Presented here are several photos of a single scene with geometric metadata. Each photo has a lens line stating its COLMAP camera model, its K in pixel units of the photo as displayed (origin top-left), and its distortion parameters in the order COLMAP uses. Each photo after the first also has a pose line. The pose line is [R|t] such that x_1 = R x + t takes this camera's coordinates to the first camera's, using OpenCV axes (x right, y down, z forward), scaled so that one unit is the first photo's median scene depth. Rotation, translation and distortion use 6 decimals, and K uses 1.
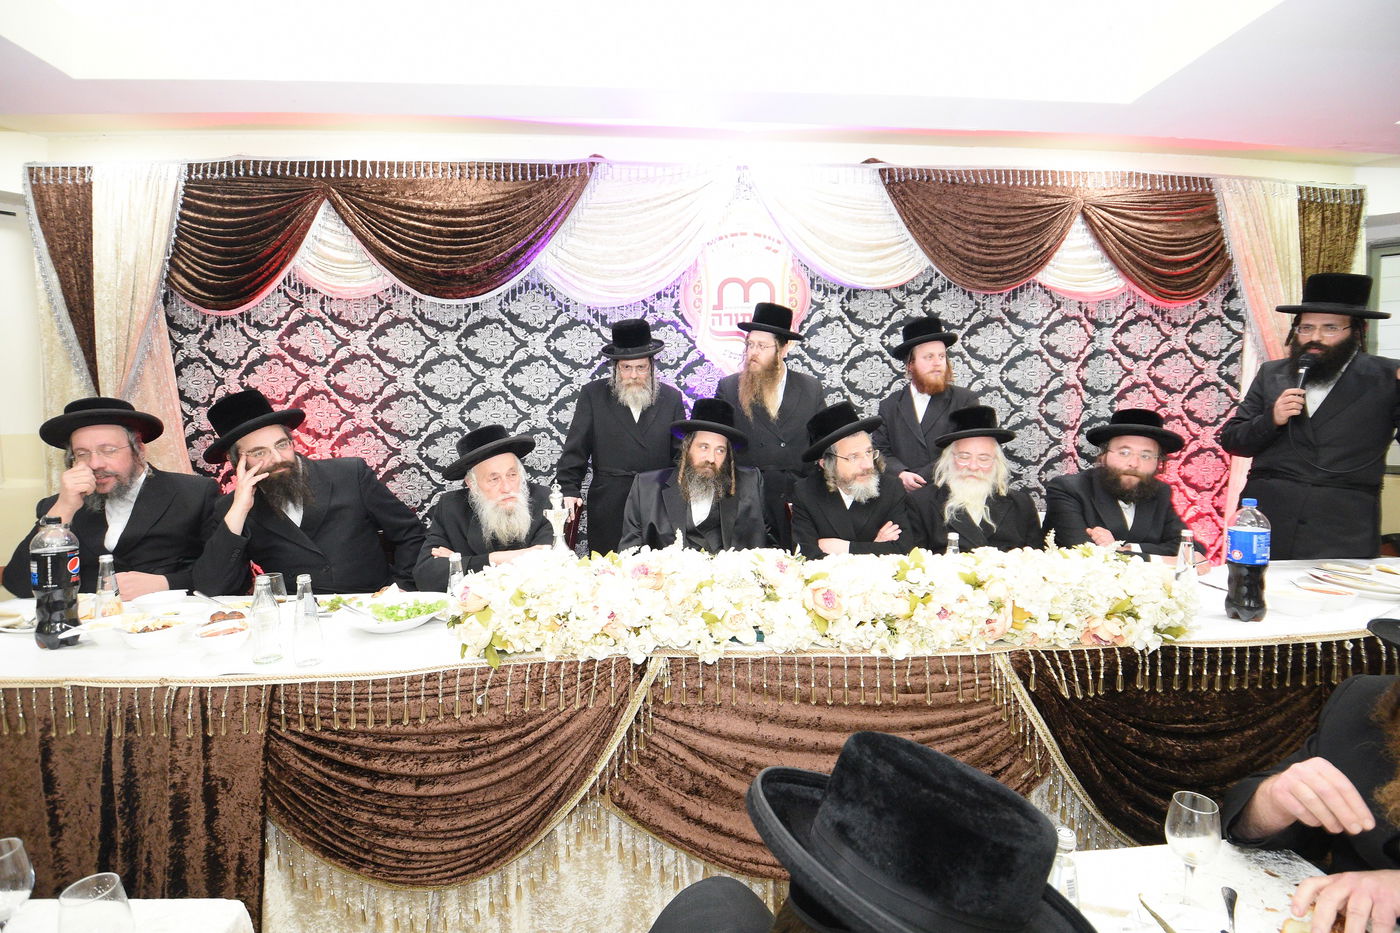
lens RADIAL K [[628.8, 0, 701.8], [0, 628.8, 460.5], [0, 0, 1]] dist [0.026643, -0.036728]
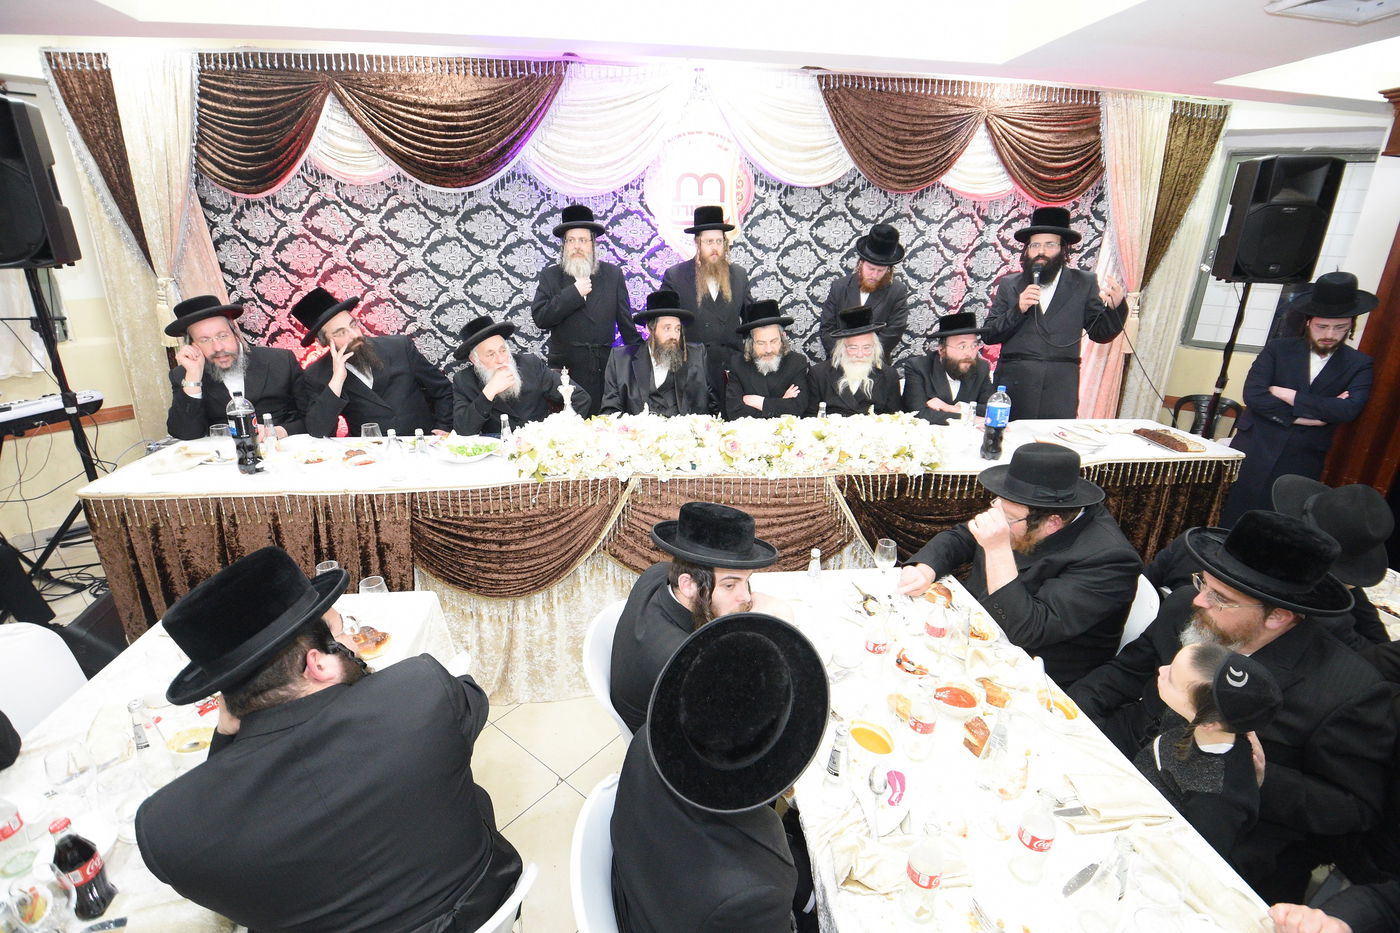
lens RADIAL K [[635.7, 0, 703.2], [0, 635.7, 461.4], [0, 0, 1]] dist [0.030045, -0.025721]
pose [[0.998067, 0.006117, 0.061841, 0.004813], [-0.022357, 0.963855, 0.265487, -0.090720], [-0.057982, -0.266357, 0.962129, -0.307736]]
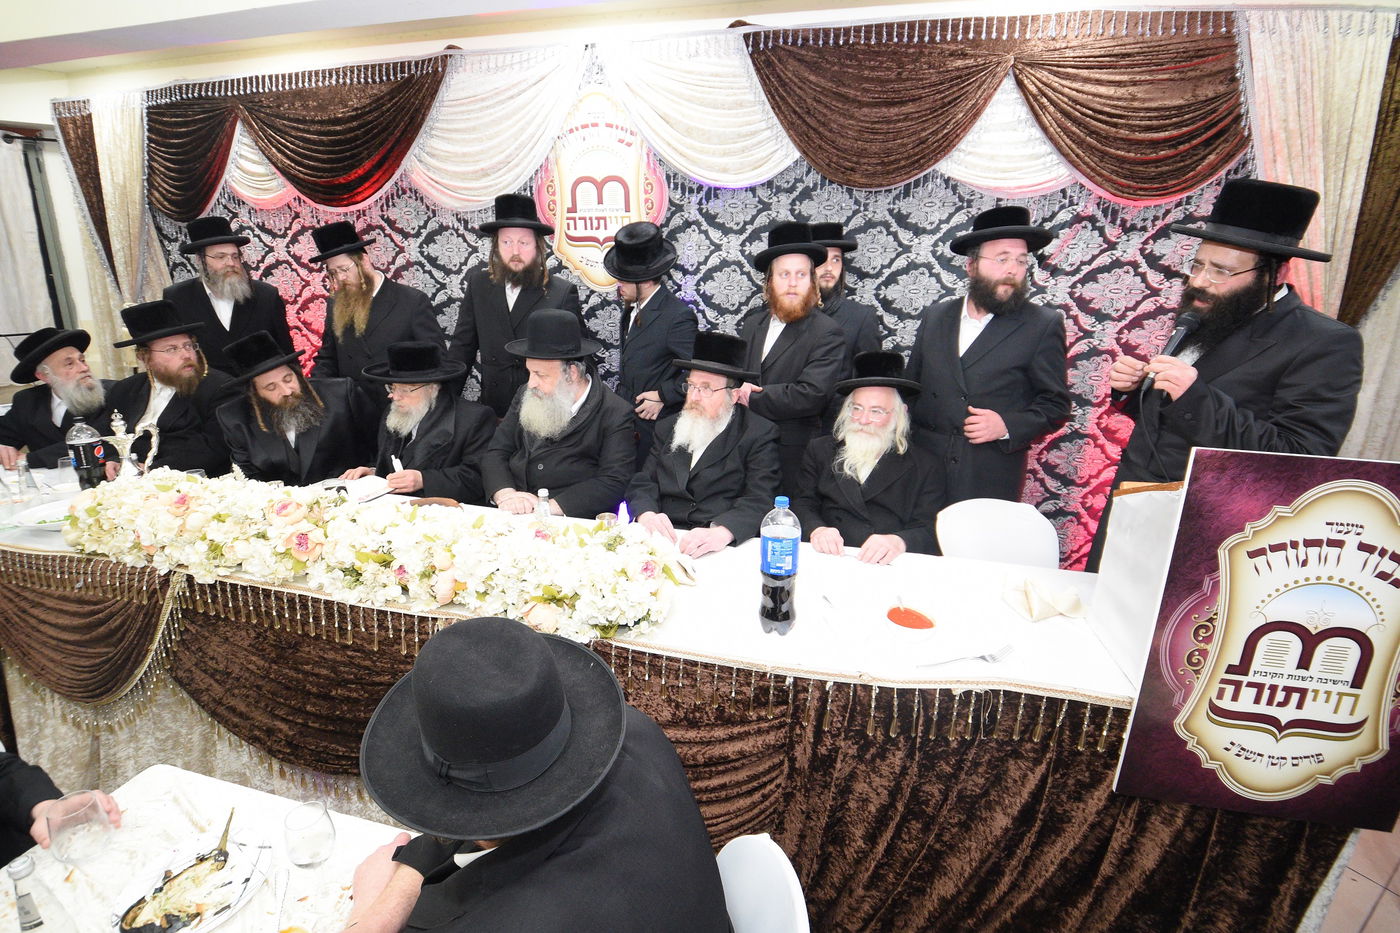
lens RADIAL K [[636.6, 0, 695.8], [0, 636.6, 463.4], [0, 0, 1]] dist [0.001954, -0.016804]
pose [[0.948604, 0.111794, -0.296063, 0.545759], [-0.046816, 0.974806, 0.218086, -0.092799], [0.312985, -0.193016, 0.929938, 0.095479]]
